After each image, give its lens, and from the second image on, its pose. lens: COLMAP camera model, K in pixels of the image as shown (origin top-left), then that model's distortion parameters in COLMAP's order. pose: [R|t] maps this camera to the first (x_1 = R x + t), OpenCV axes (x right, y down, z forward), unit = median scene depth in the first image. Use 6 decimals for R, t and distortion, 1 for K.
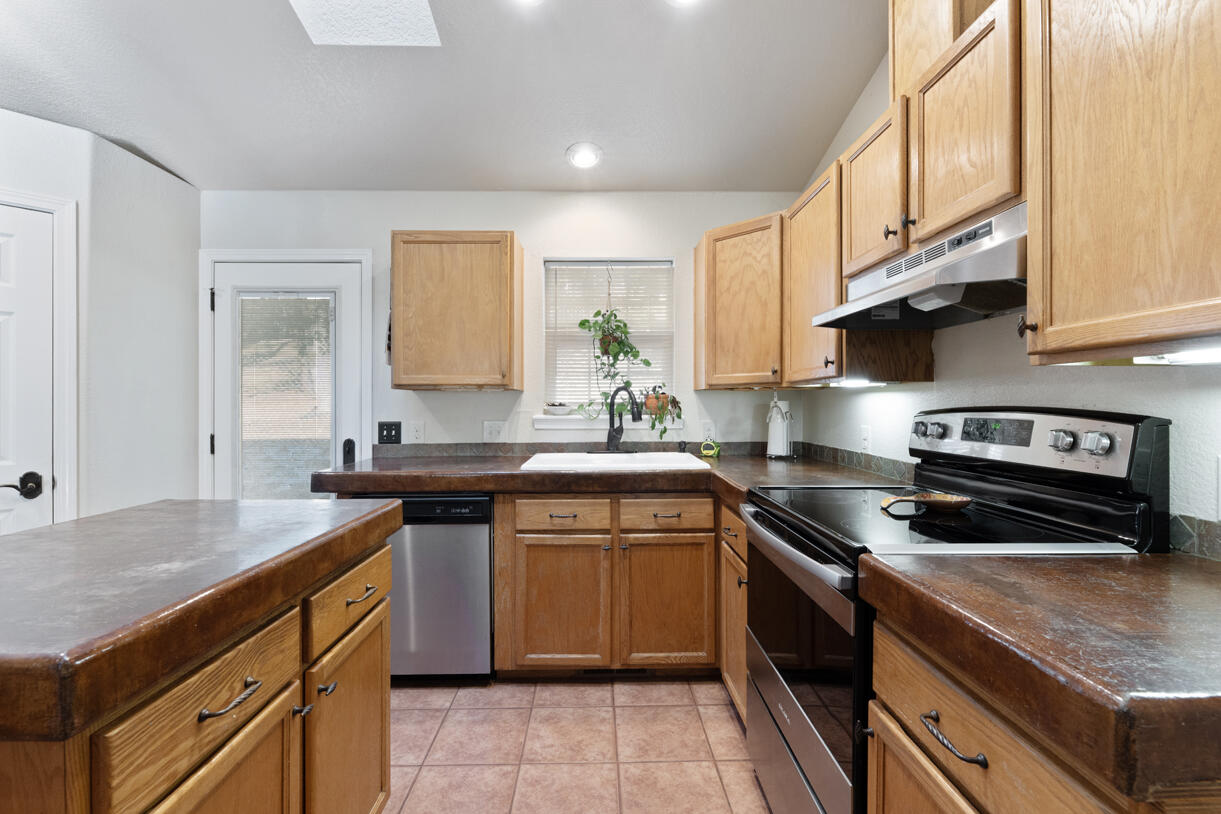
lens RADIAL K [[524.7, 0, 605.9], [0, 524.7, 404.3], [0, 0, 1]] dist [-0.000759, -0.000216]
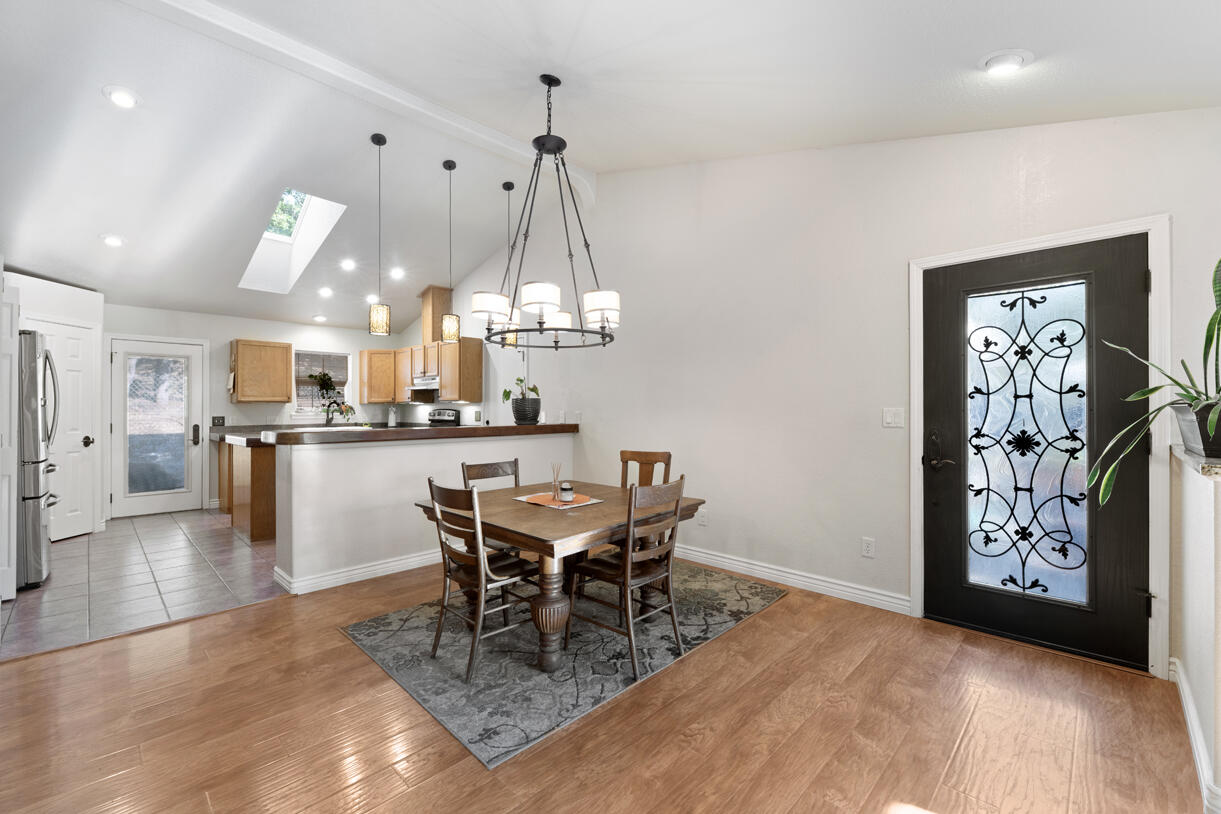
lens RADIAL K [[509.4, 0, 607.3], [0, 509.4, 410.4], [0, 0, 1]] dist [-0.000237, 0.000016]
pose [[0.713485, -0.001119, 0.700669, -0.873111], [0.001695, 0.999999, -0.000129, 0.011108], [-0.700668, 0.001280, 0.713486, -2.026635]]
